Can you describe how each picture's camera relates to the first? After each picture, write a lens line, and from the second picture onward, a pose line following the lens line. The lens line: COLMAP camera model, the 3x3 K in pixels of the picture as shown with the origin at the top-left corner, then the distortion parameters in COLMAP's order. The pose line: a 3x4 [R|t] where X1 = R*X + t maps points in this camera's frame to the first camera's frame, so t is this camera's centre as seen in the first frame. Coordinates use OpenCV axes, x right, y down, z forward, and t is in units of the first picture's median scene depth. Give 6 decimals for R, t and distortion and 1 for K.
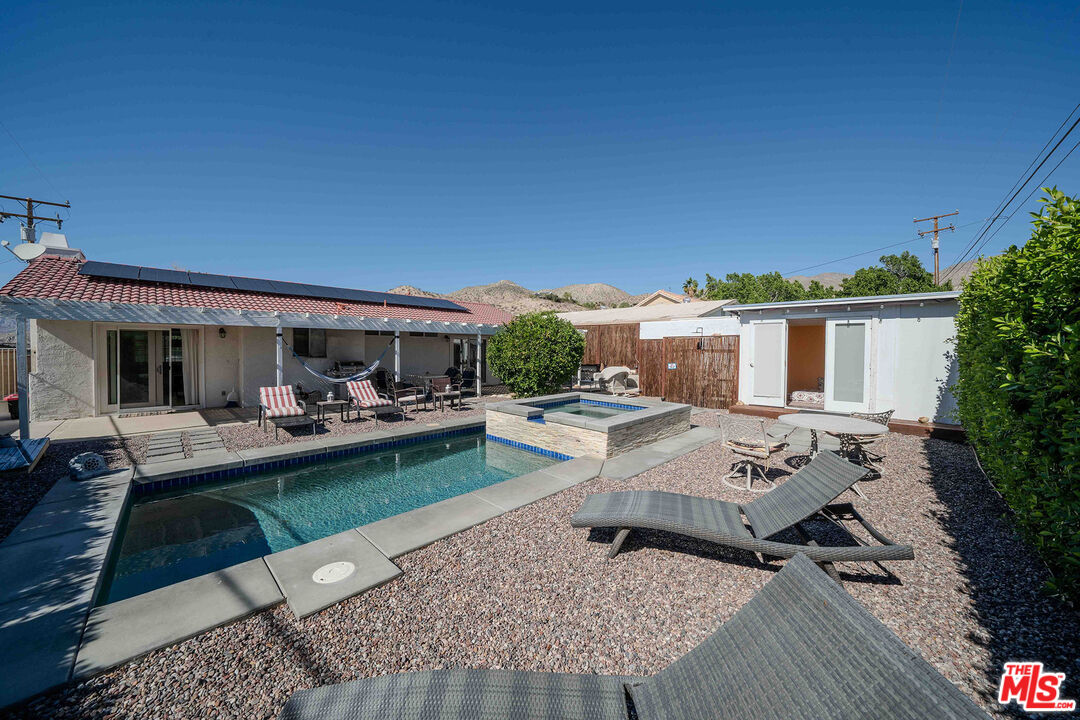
lens RADIAL K [[386.5, 0, 540.9], [0, 386.5, 356.9], [0, 0, 1]] dist [-0.025927, 0.002880]
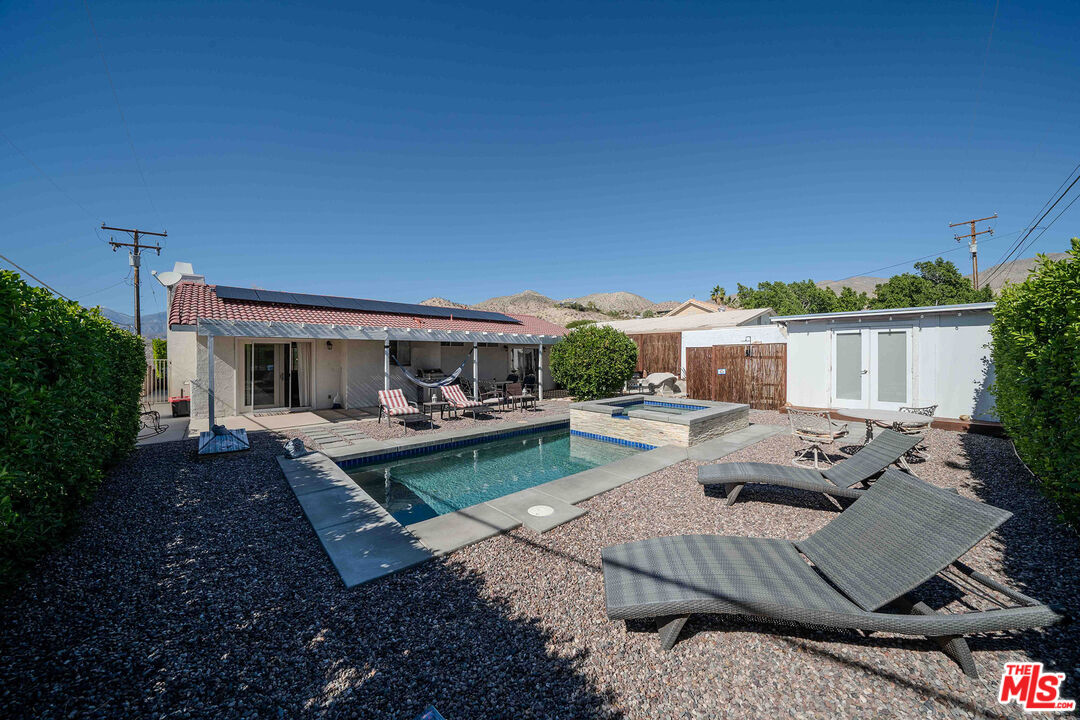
lens RADIAL K [[381.0, 0, 538.3], [0, 381.0, 356.8], [0, 0, 1]] dist [-0.027589, 0.003229]
pose [[0.997939, -0.007460, -0.063738, -0.131435], [0.006072, 0.999741, -0.021947, 0.002714], [0.063885, 0.021515, 0.997725, -0.132415]]
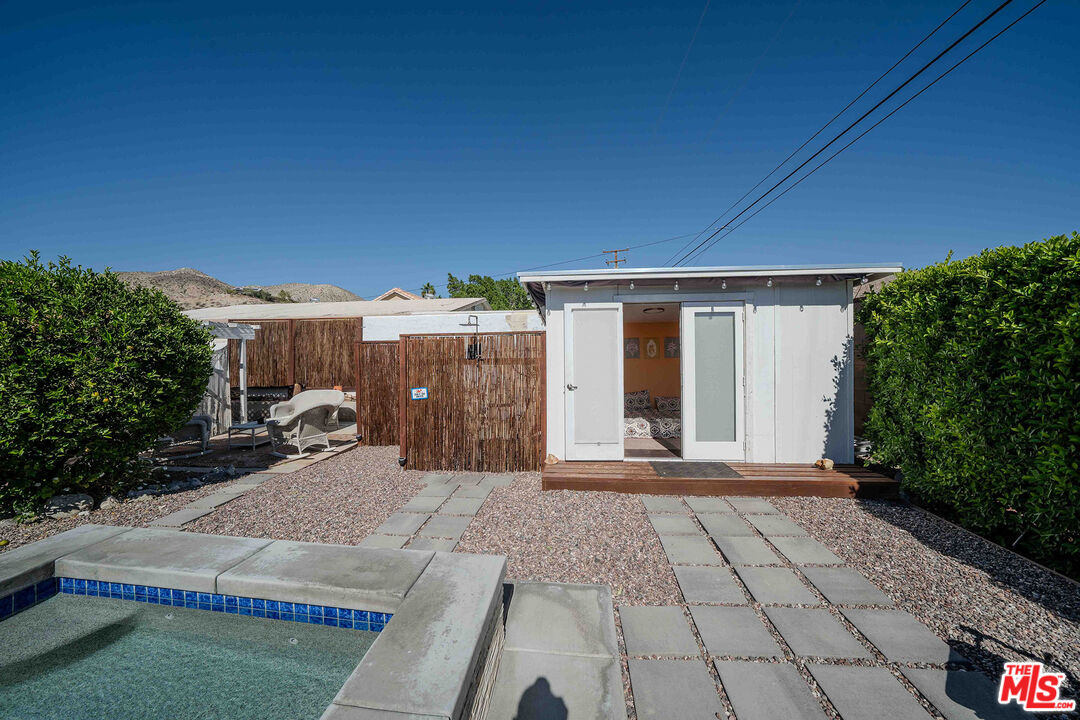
lens RADIAL K [[371.1, 0, 542.5], [0, 371.1, 354.5], [0, 0, 1]] dist [-0.034168, 0.004295]
pose [[0.781760, -0.013631, 0.623431, 0.196416], [0.028826, 0.999482, -0.014294, -0.016974], [-0.622913, 0.029146, 0.781748, 0.615749]]
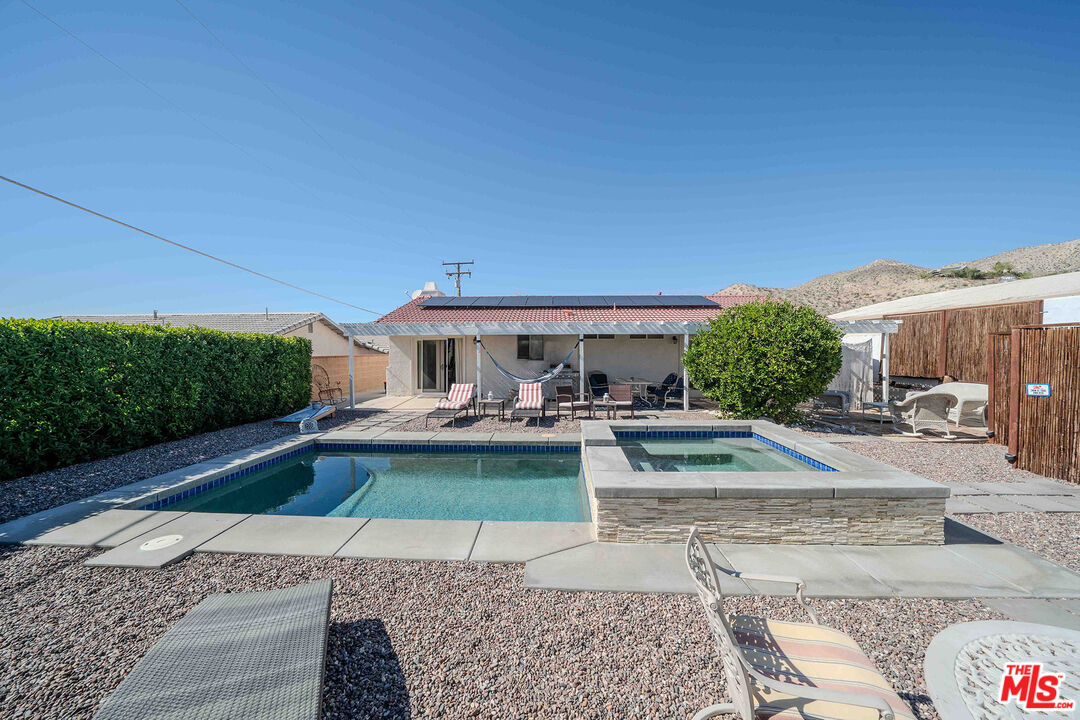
lens RADIAL K [[381.0, 0, 538.3], [0, 381.0, 356.8], [0, 0, 1]] dist [-0.027589, 0.003229]
pose [[0.660816, 0.006683, -0.750518, 0.319936], [-0.010674, 0.999943, -0.000494, -0.009364], [0.750472, 0.008338, 0.660849, 0.321390]]
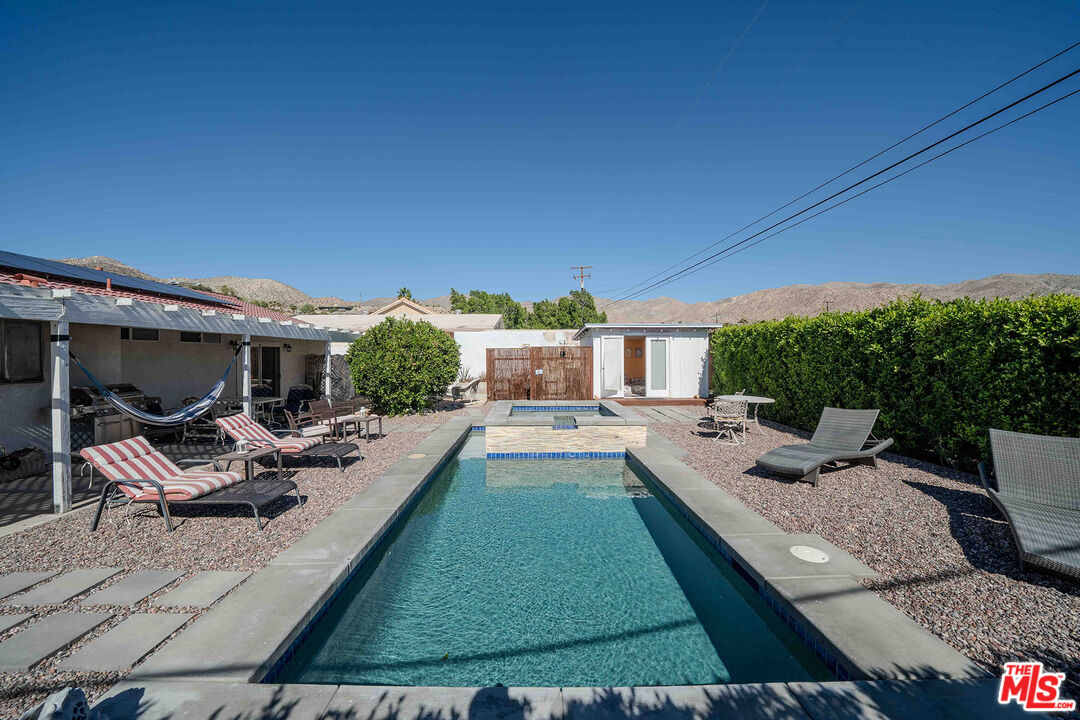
lens RADIAL K [[379.7, 0, 544.0], [0, 379.7, 357.1], [0, 0, 1]] dist [-0.026636, 0.002524]
pose [[0.692818, -0.011104, 0.721027, -0.552494], [0.024518, 0.999666, -0.008163, -0.012949], [-0.720696, 0.023334, 0.692859, 0.225303]]
